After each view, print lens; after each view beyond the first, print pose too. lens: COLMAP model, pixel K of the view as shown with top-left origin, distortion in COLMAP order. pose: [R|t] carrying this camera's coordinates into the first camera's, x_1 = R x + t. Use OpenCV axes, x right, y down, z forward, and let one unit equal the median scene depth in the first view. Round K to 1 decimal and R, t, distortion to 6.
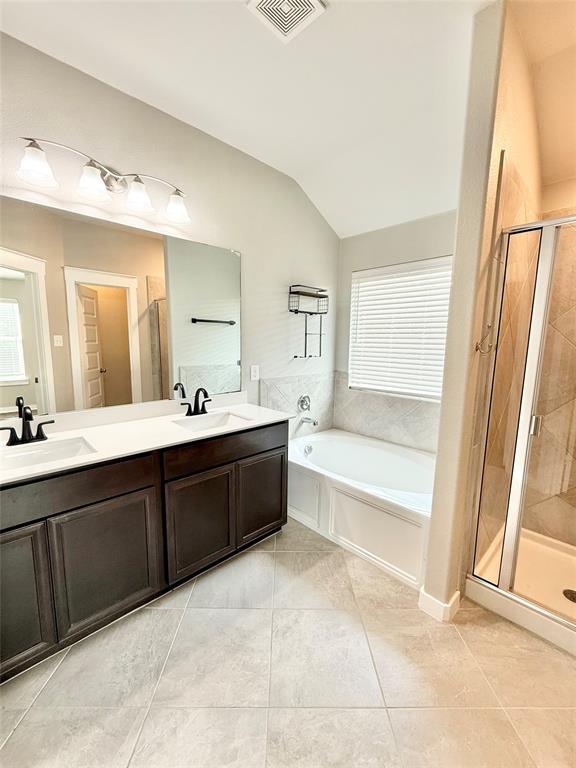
lens RADIAL K [[306.8, 0, 288.4], [0, 306.8, 381.9], [0, 0, 1]] dist [-0.001148, 0.000330]
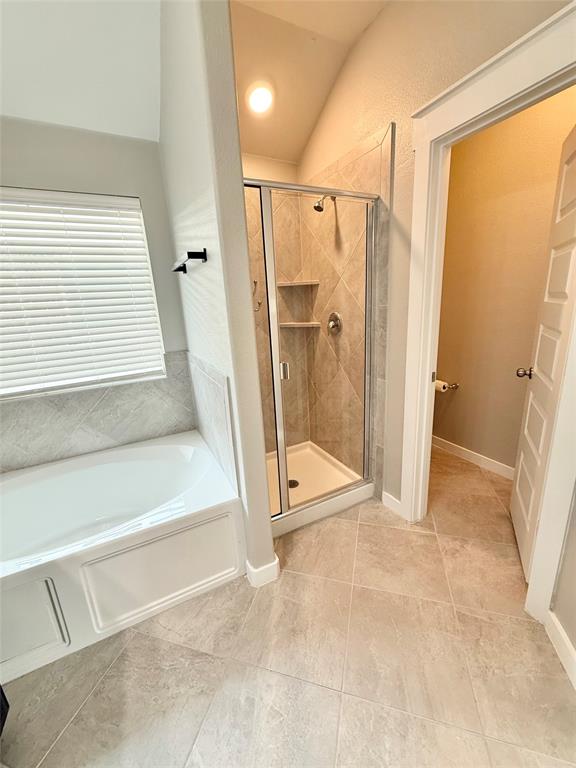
lens RADIAL K [[306.8, 0, 288.4], [0, 306.8, 381.9], [0, 0, 1]] dist [-0.001148, 0.000330]
pose [[0.296839, -0.274231, 0.914704, -0.219994], [0.186907, 0.956036, 0.225967, -0.063392], [-0.936457, 0.103888, 0.335045, 0.486746]]
